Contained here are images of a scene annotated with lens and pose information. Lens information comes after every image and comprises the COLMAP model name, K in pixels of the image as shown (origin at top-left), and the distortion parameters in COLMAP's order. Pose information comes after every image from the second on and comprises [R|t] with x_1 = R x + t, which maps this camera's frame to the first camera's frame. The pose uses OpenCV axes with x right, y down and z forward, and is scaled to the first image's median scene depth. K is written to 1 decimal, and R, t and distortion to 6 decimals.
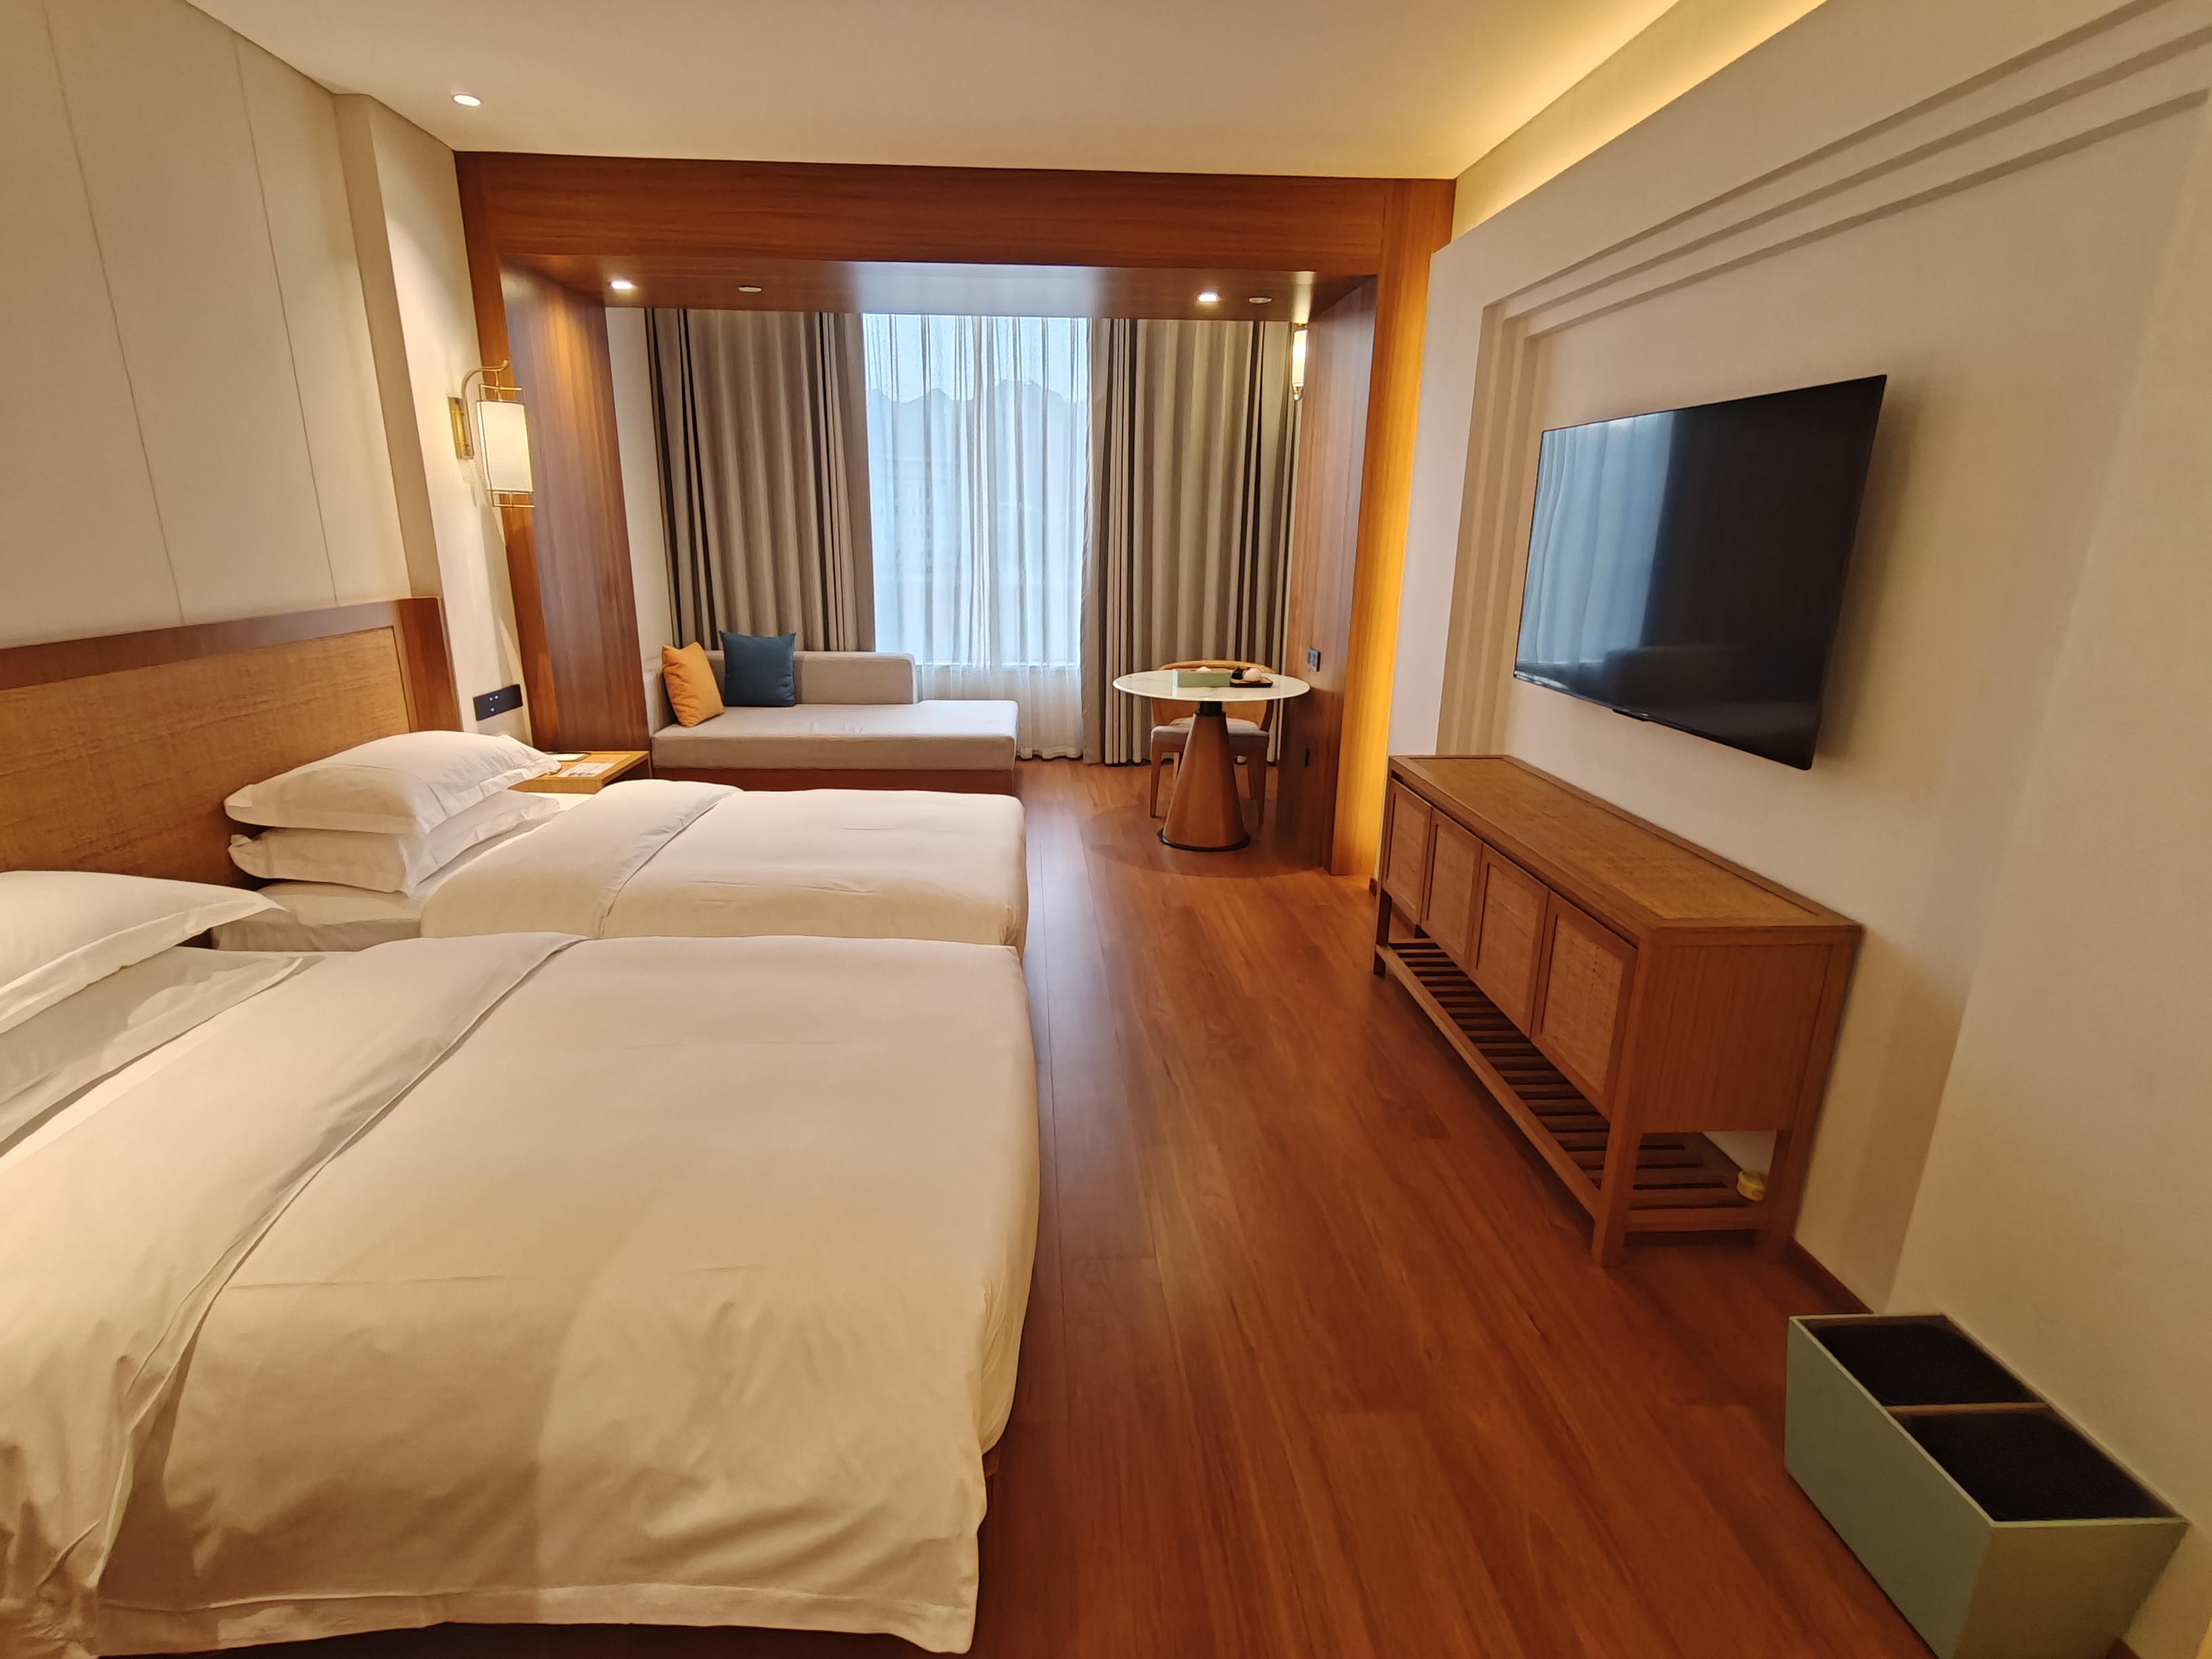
lens RADIAL K [[1048.6, 0, 1074.1], [0, 1048.6, 827.9], [0, 0, 1]] dist [0.000709, 0.001359]
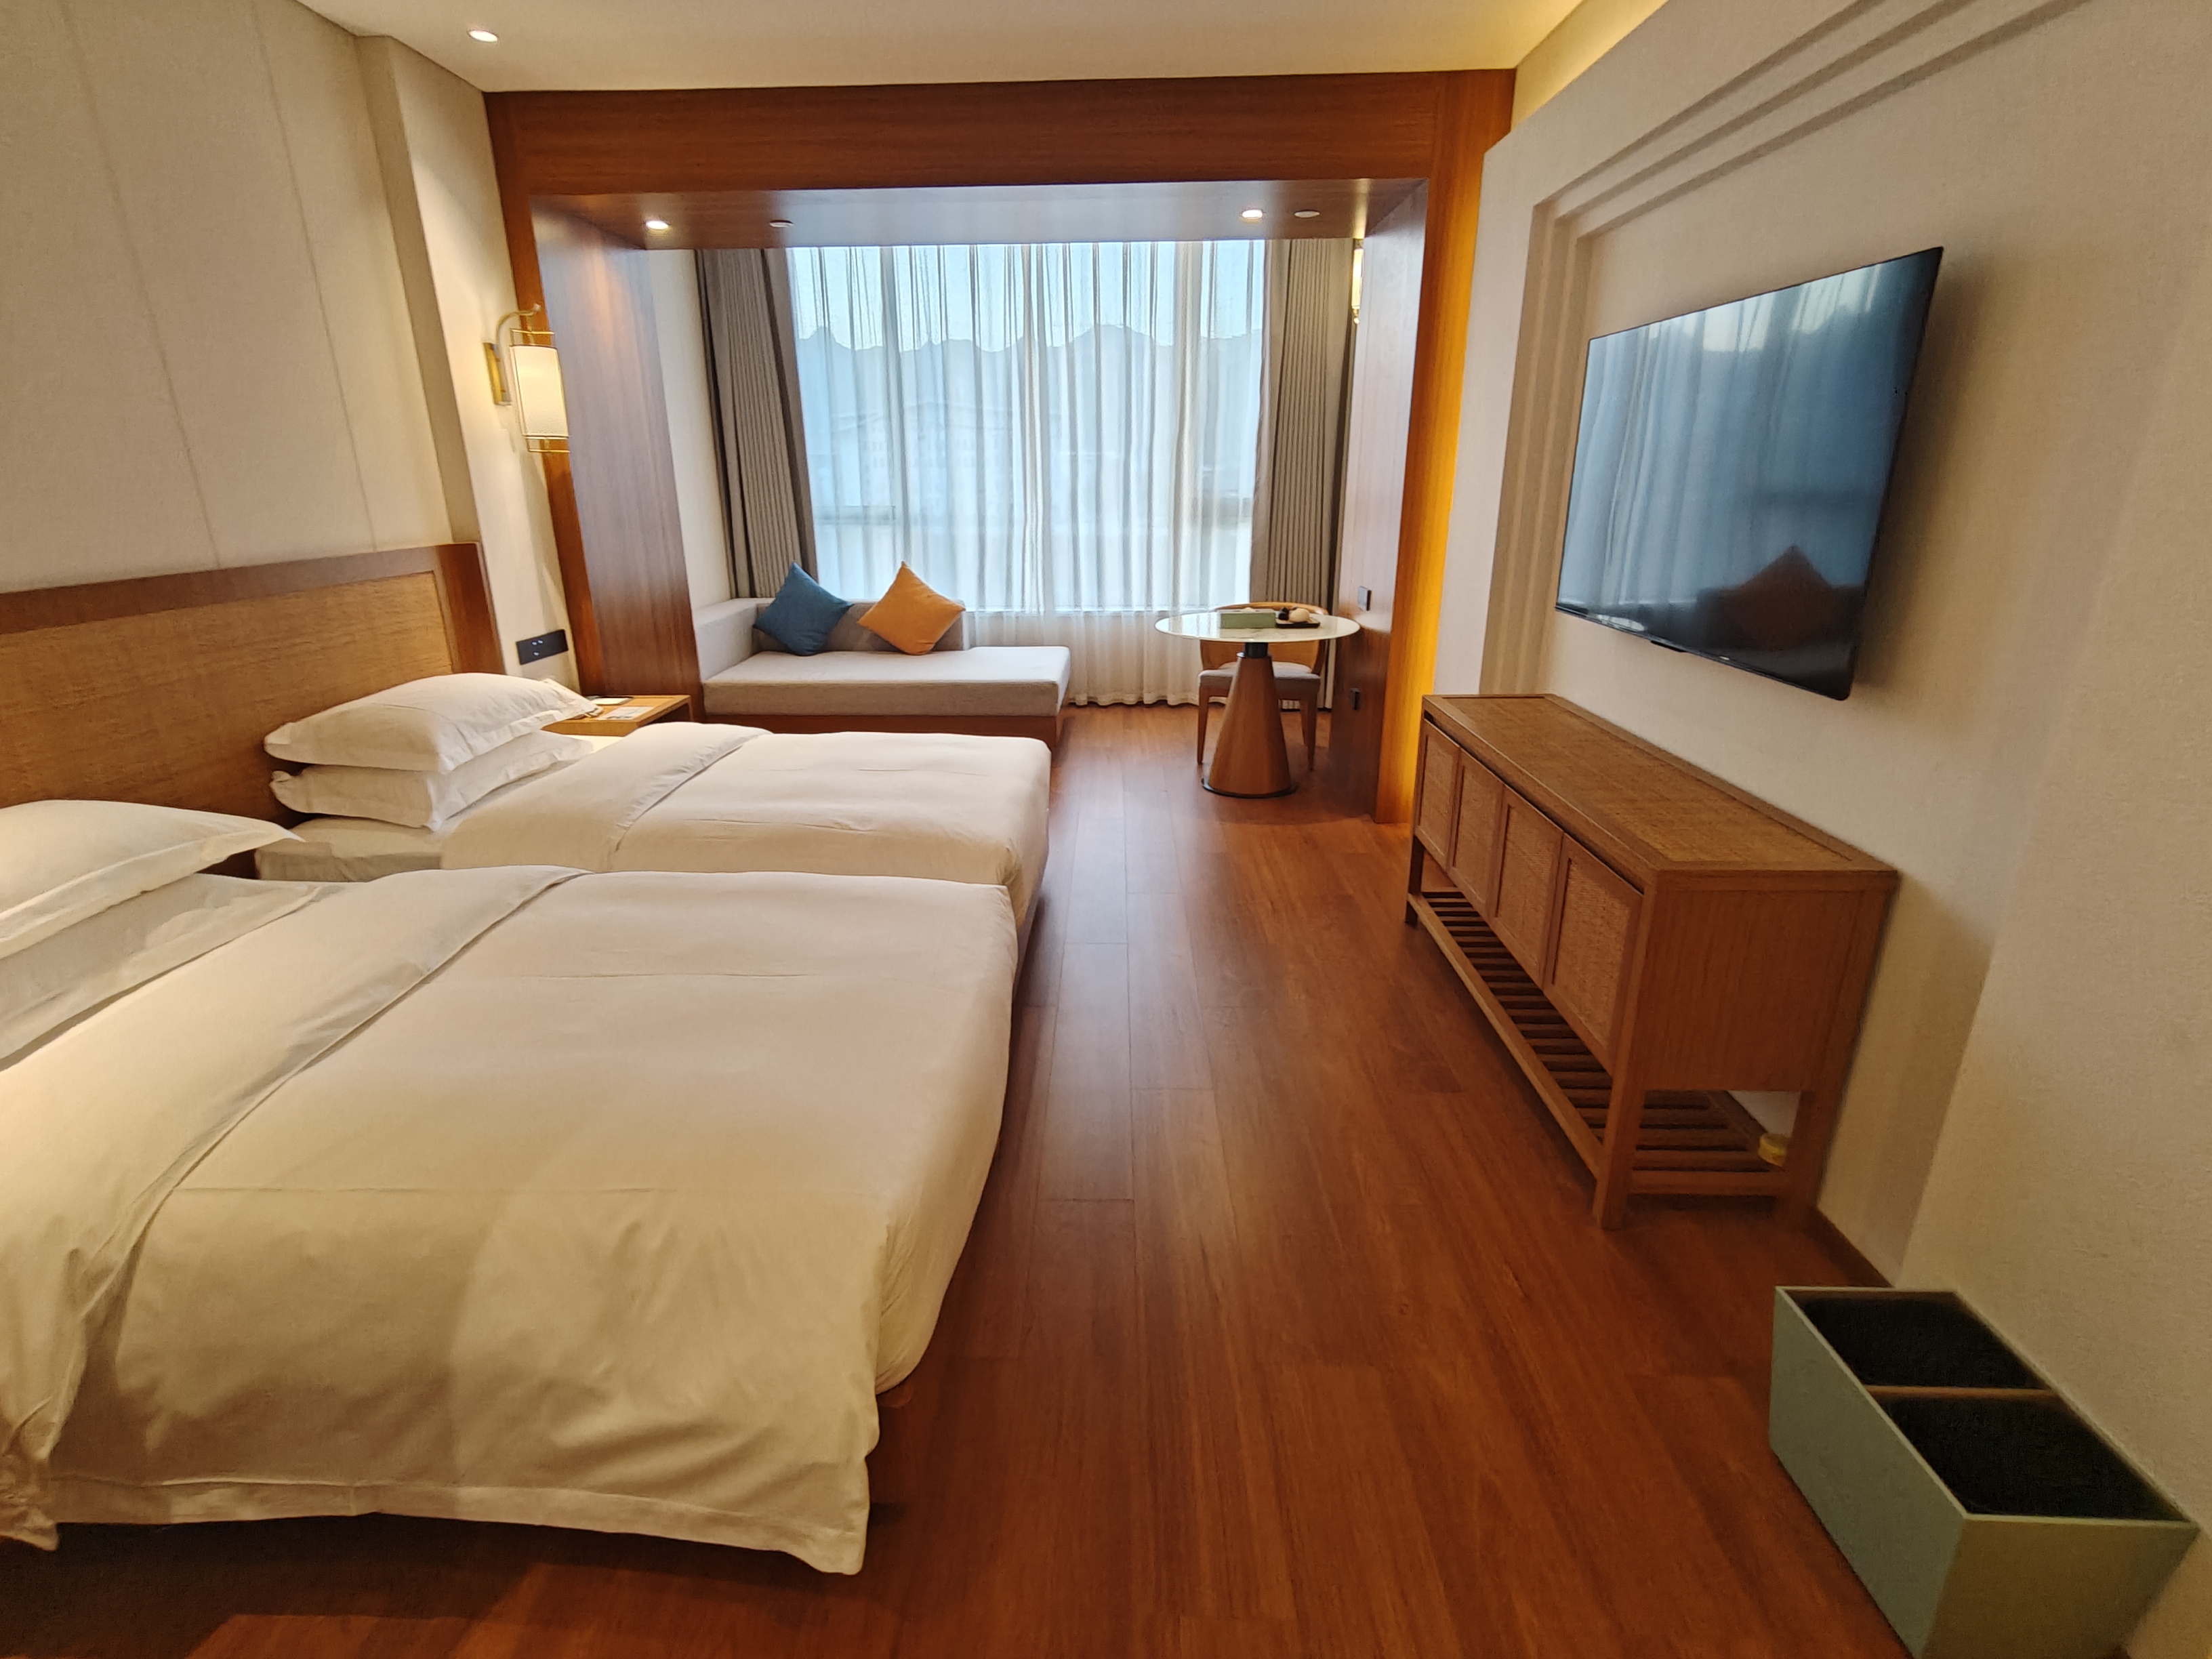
lens RADIAL K [[1048.6, 0, 1074.1], [0, 1048.6, 827.9], [0, 0, 1]] dist [0.000709, 0.001359]
pose [[0.996328, 0.008169, -0.085222, 0.101881], [-0.004347, 0.998980, 0.044943, 0.015346], [0.085502, -0.044407, 0.995348, 0.029228]]
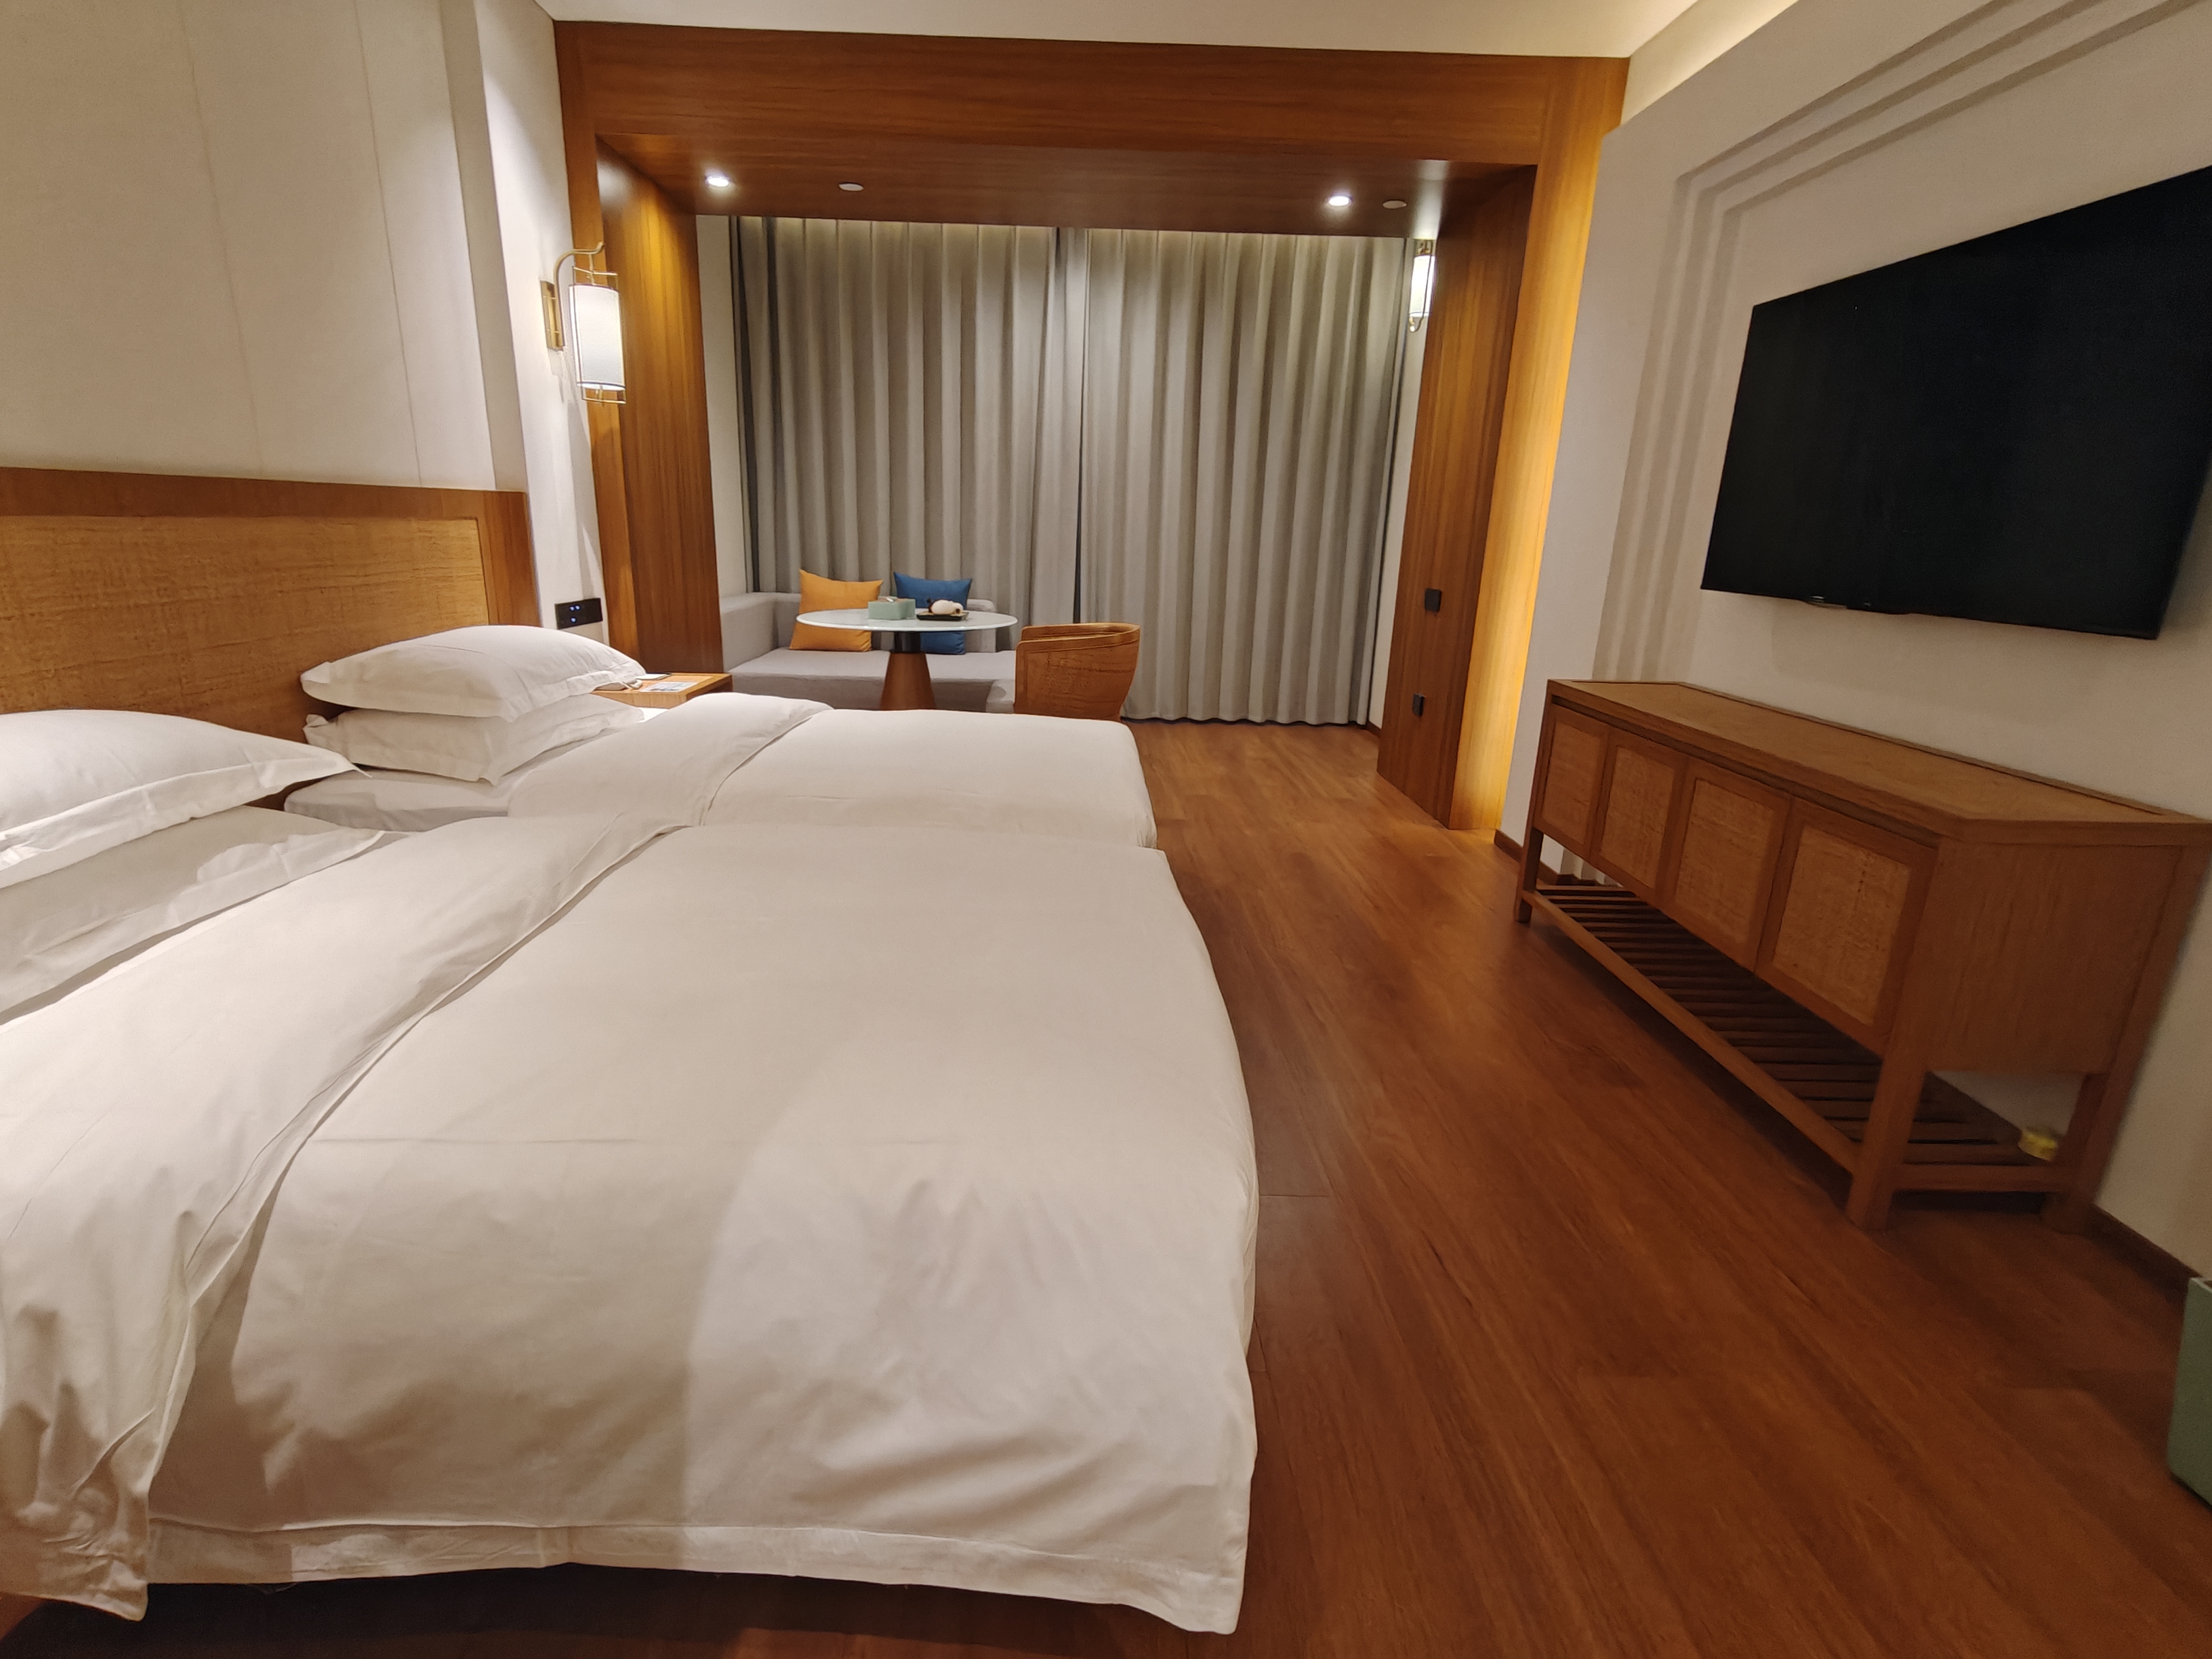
lens RADIAL K [[1049.8, 0, 1075.8], [0, 1049.8, 822.4], [0, 0, 1]] dist [0.000524, 0.002111]
pose [[0.999090, 0.027687, -0.032432, -0.115029], [-0.027790, 0.999610, -0.002724, 0.104691], [0.032344, 0.003623, 0.999470, 0.119613]]
